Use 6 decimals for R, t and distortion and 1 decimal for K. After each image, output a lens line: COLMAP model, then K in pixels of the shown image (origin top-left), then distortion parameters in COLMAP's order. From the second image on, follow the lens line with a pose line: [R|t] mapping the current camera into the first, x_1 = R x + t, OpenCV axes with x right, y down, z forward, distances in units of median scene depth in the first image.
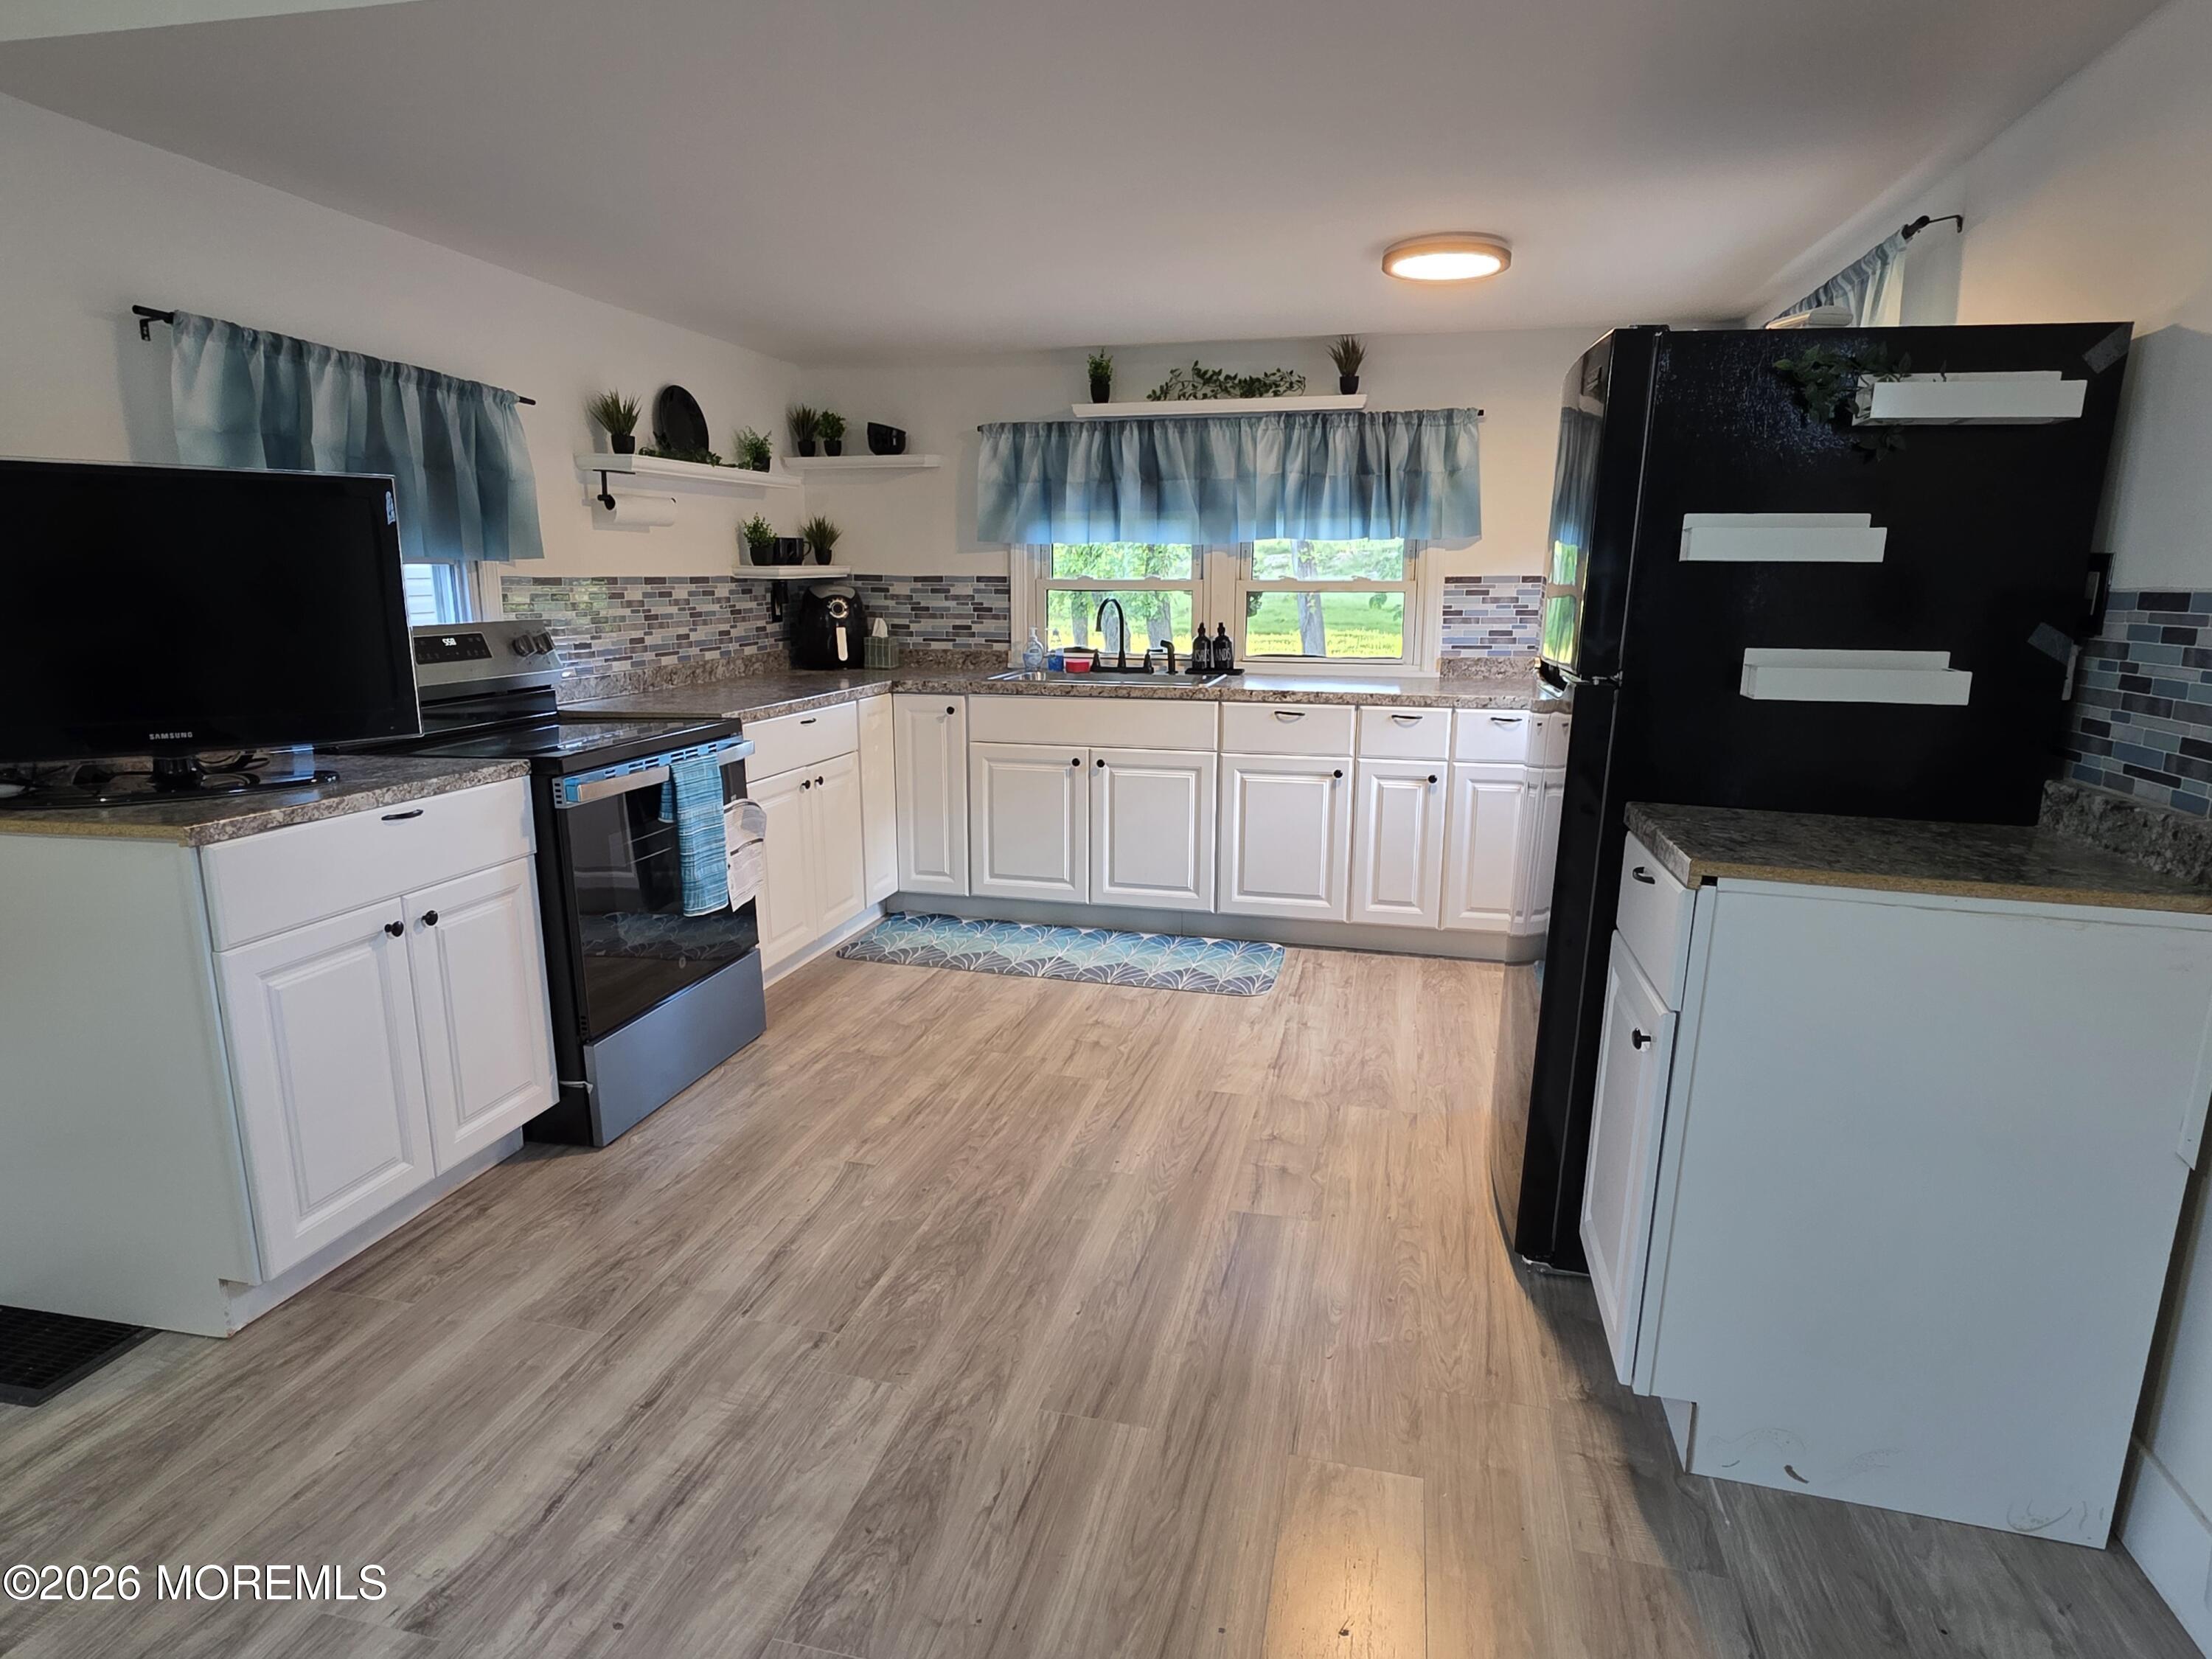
lens RADIAL K [[1226.5, 0, 1098.2], [0, 1226.5, 824.6], [0, 0, 1]] dist [0.005196, -0.004712]
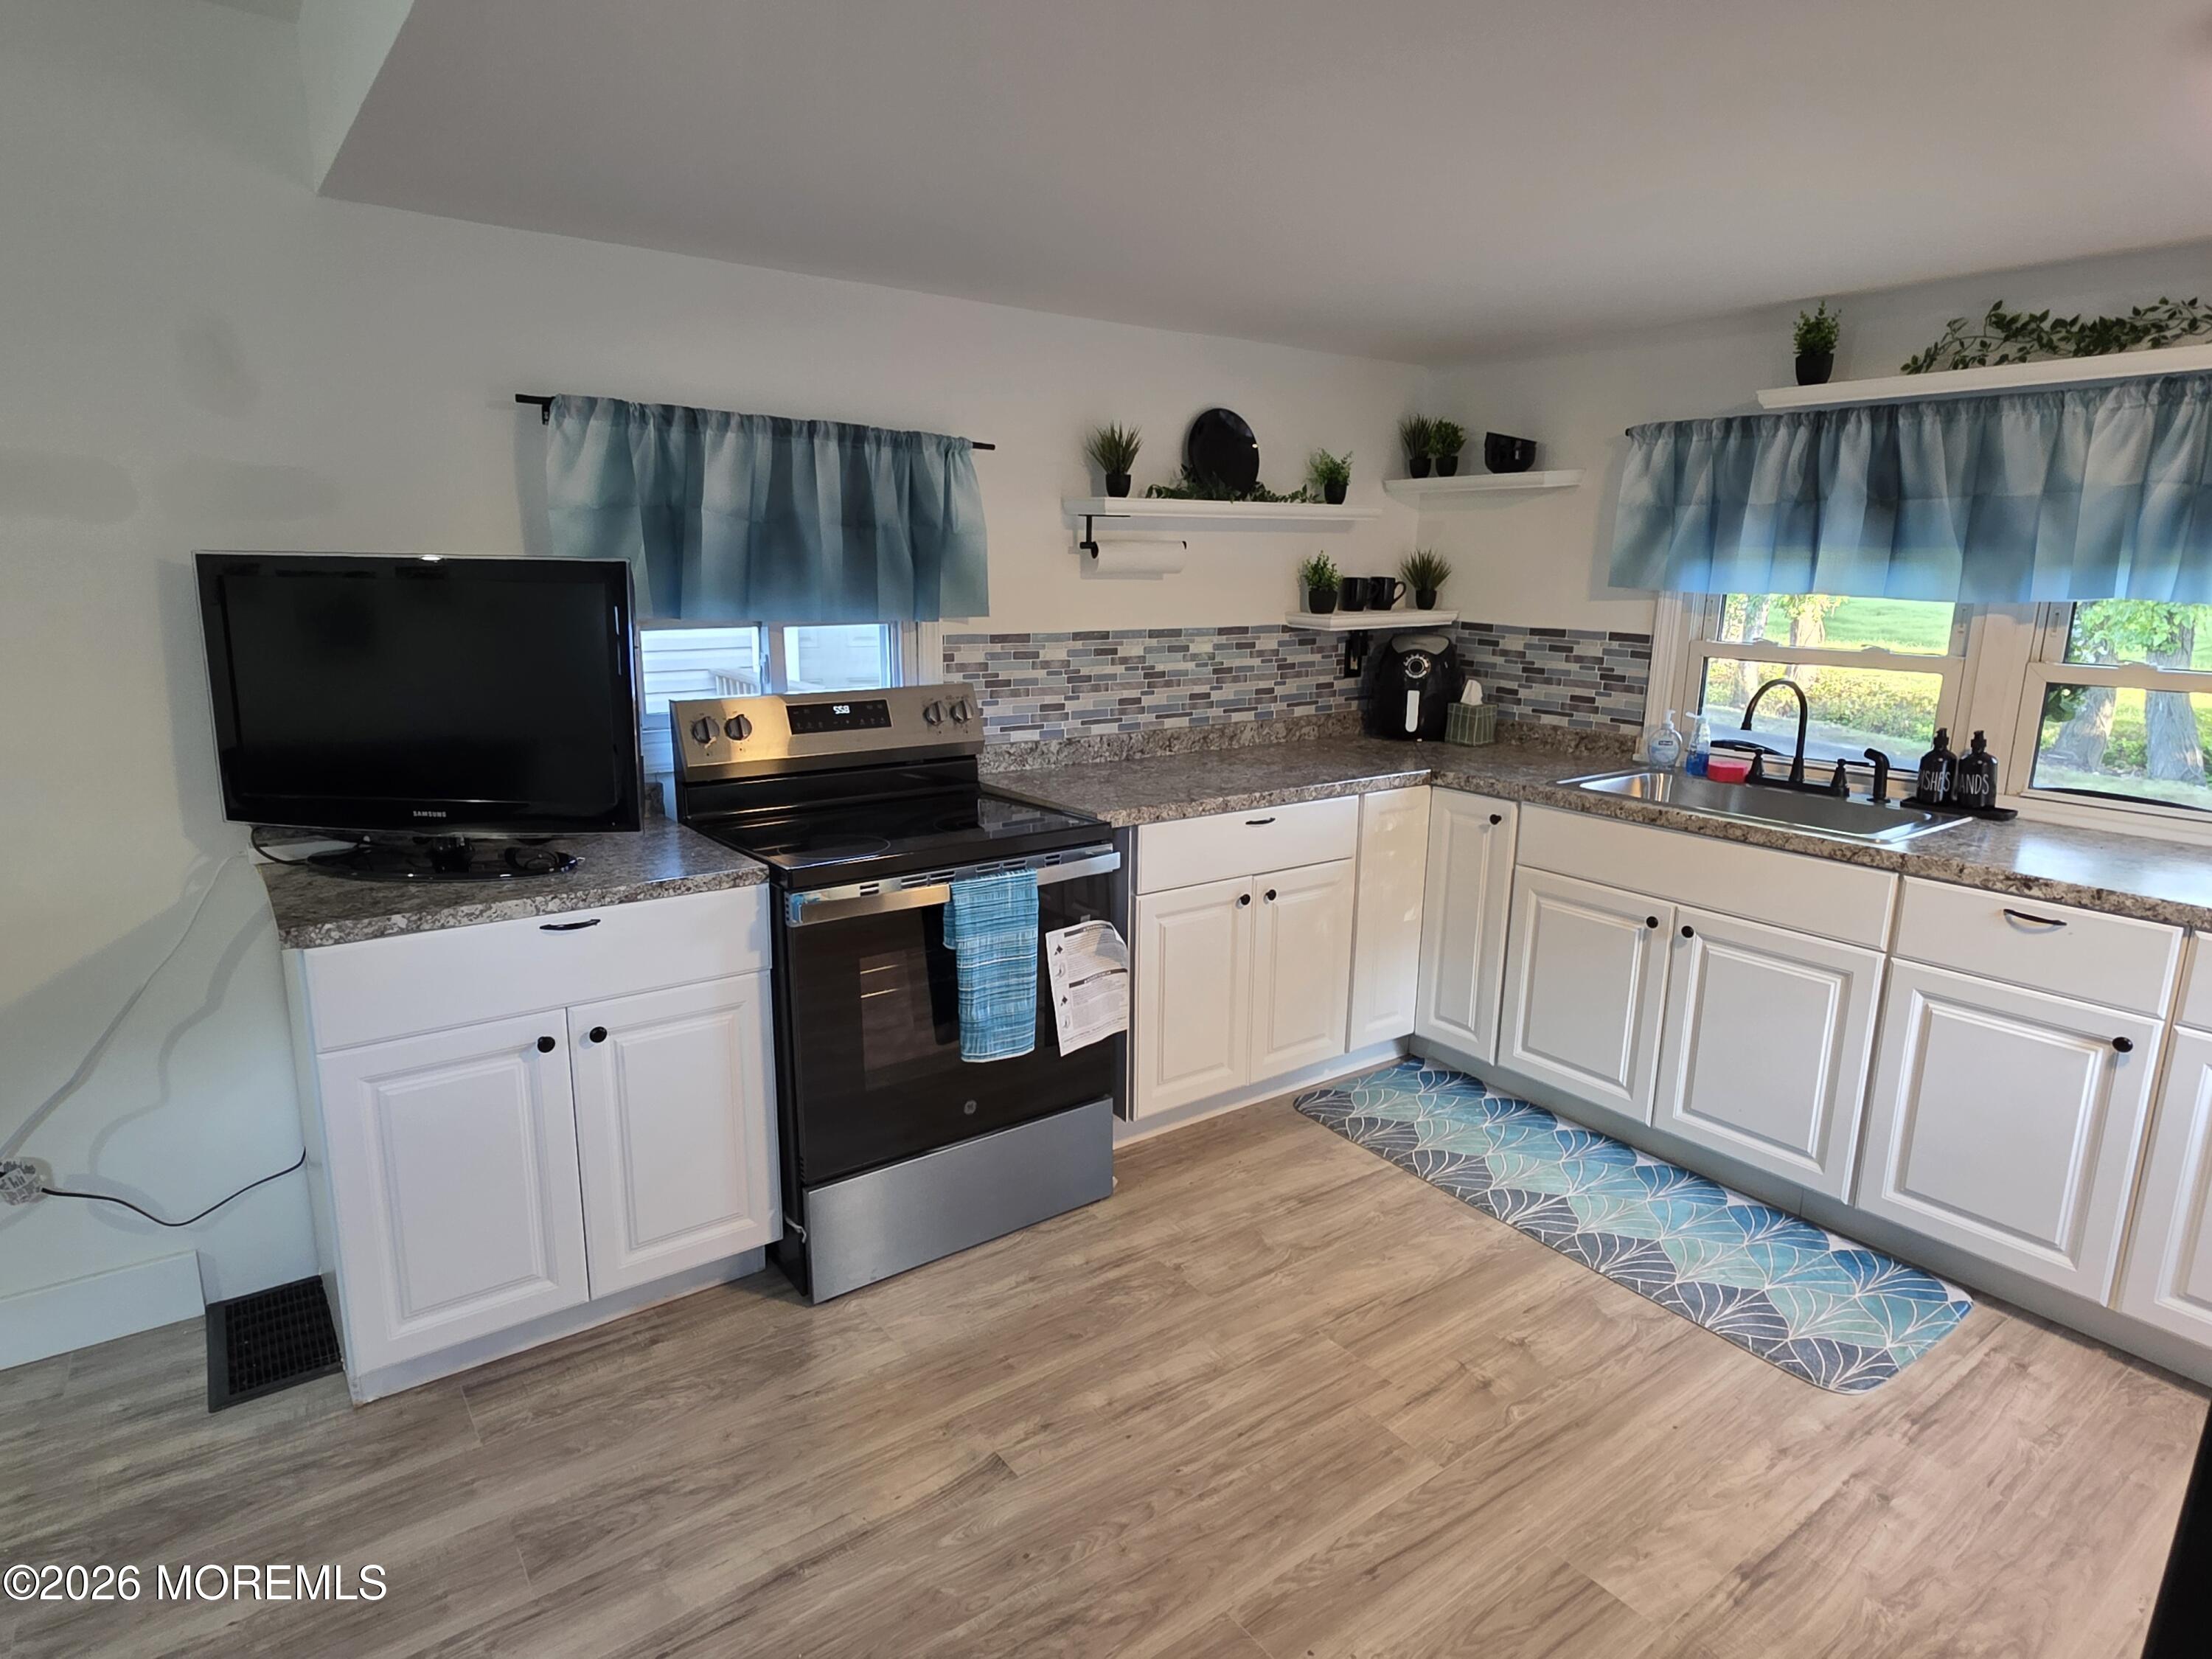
lens RADIAL K [[1226.5, 0, 1099.0], [0, 1226.5, 828.2], [0, 0, 1]] dist [0.005196, -0.004712]
pose [[0.767134, 0.143989, -0.625118, 0.172537], [-0.138050, 0.988706, 0.058325, -0.104502], [0.626456, 0.041554, 0.778348, 0.287230]]
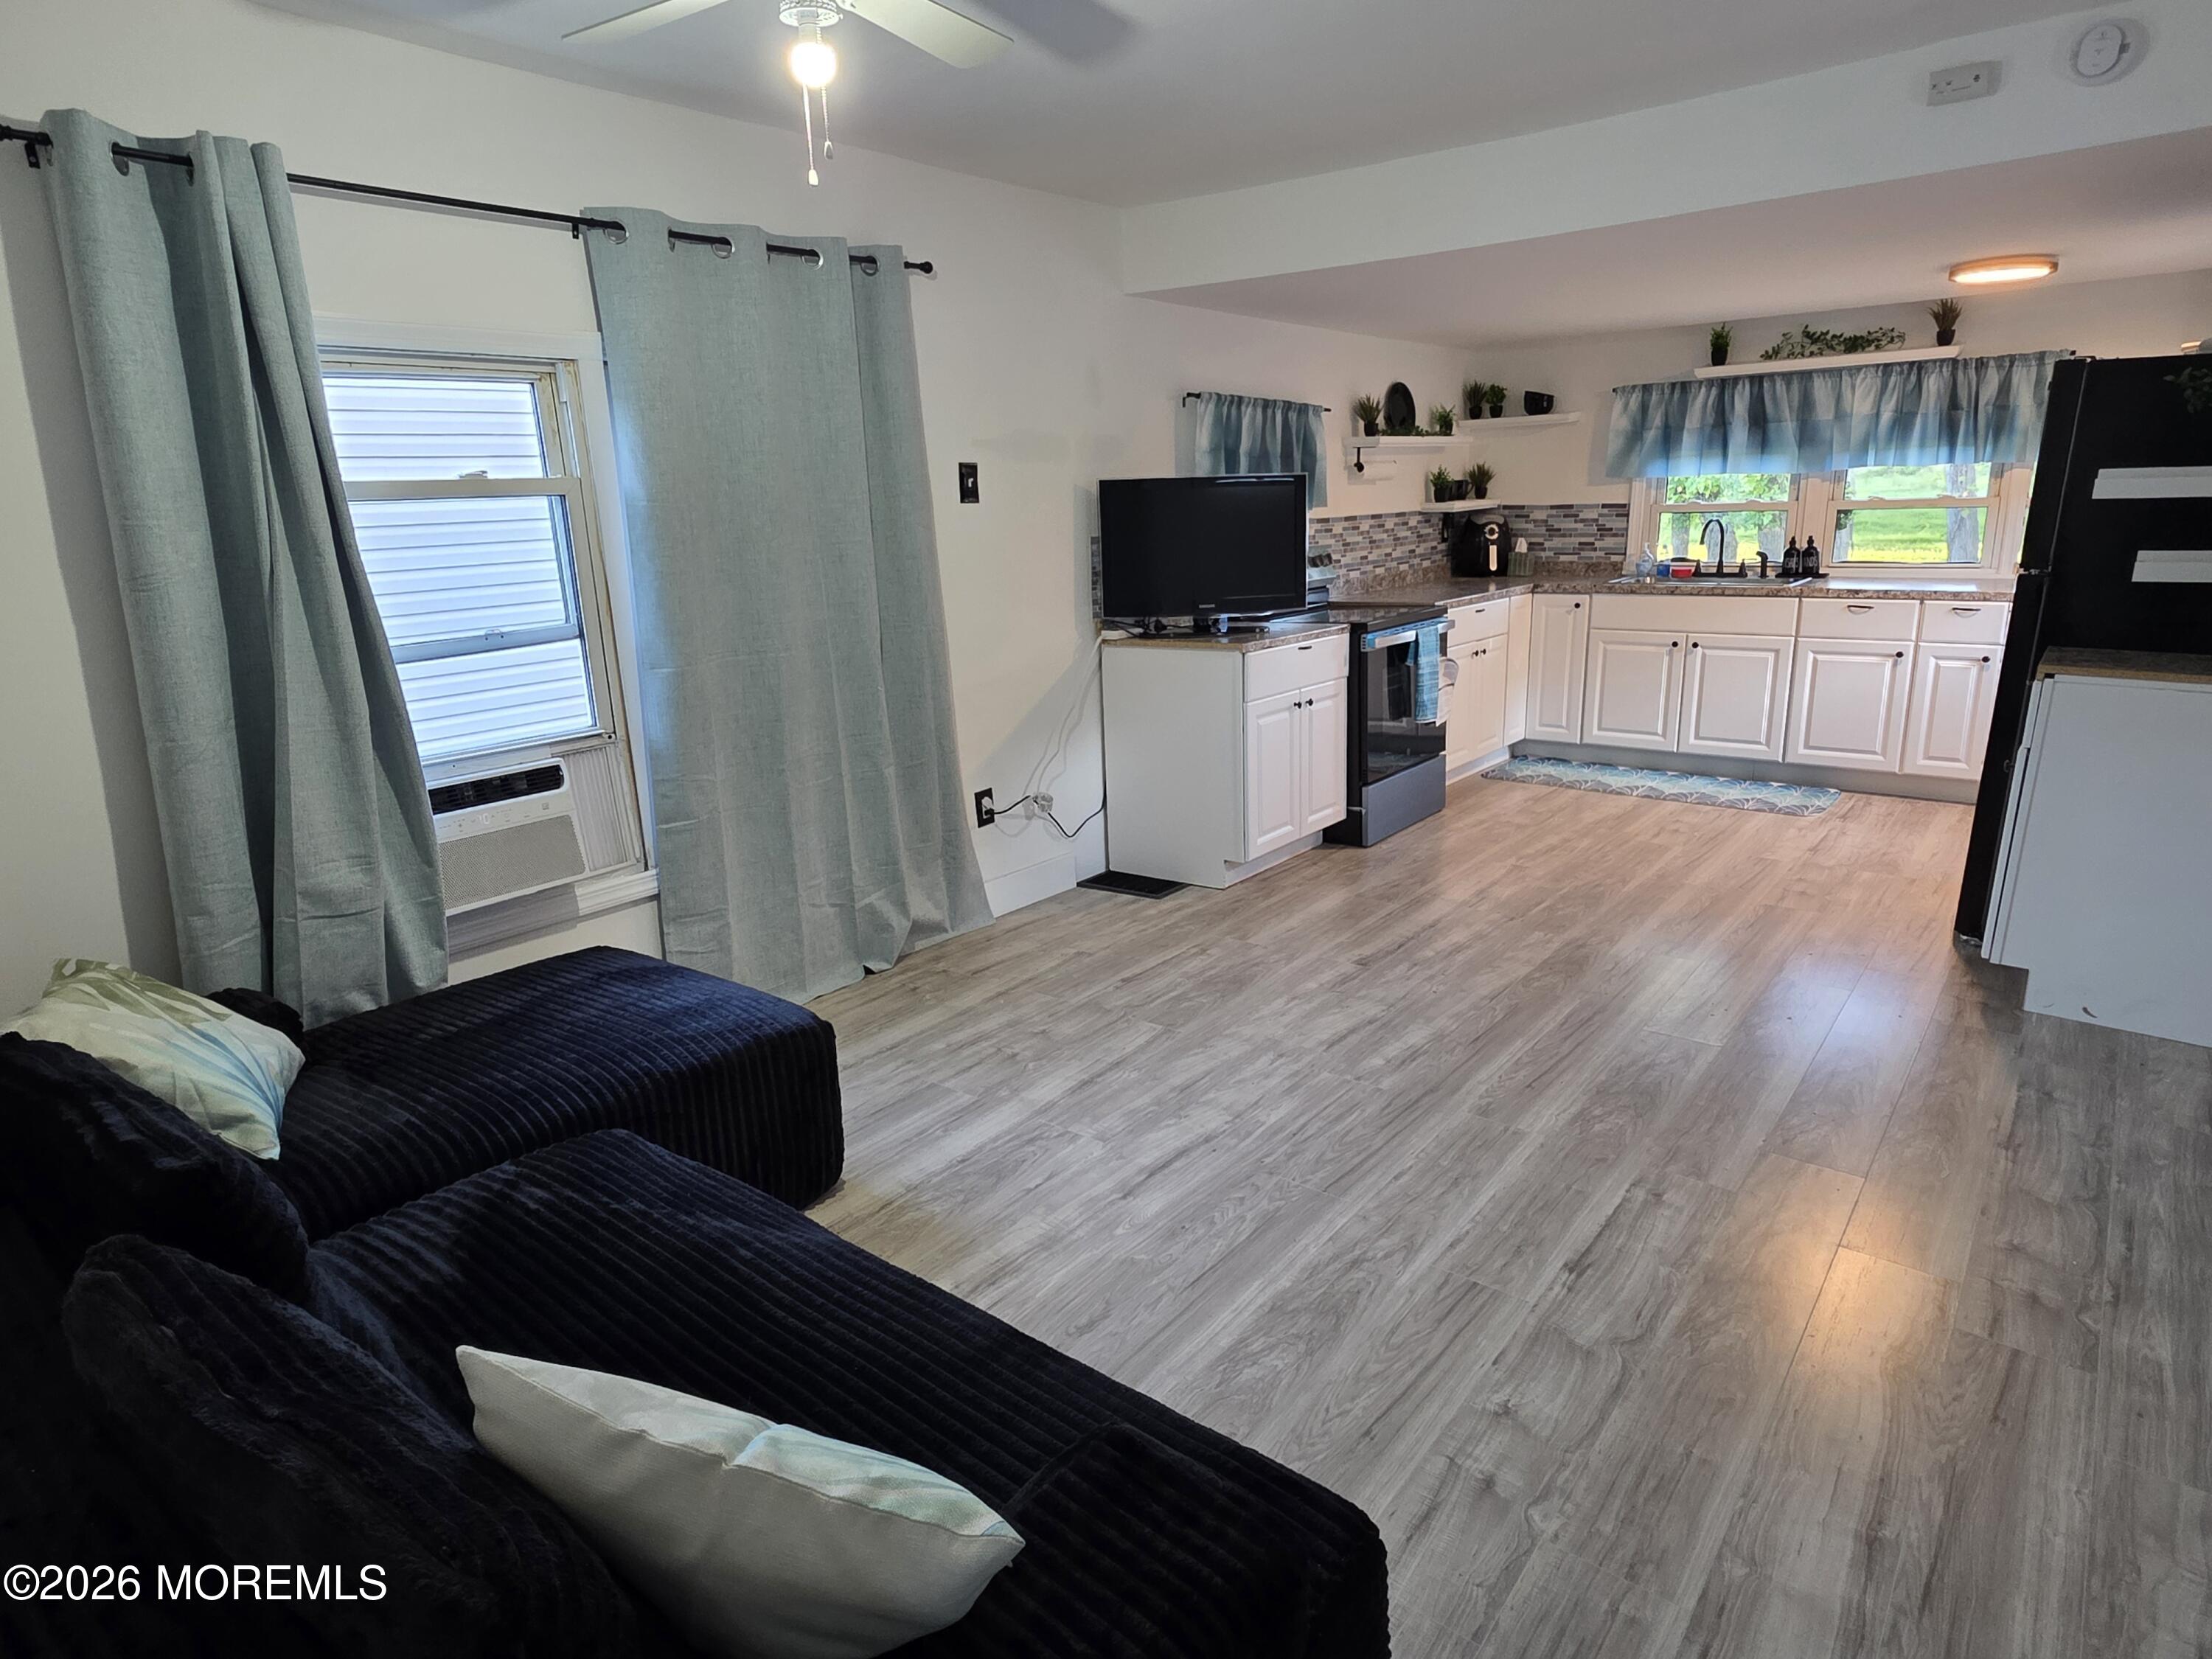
lens RADIAL K [[1226.5, 0, 1106.9], [0, 1226.5, 823.3], [0, 0, 1]] dist [0.005196, -0.004712]
pose [[0.904946, 0.076517, -0.418589, -0.003031], [-0.049058, 0.995901, 0.075989, 0.076465], [0.422688, -0.048230, 0.904991, -0.513356]]
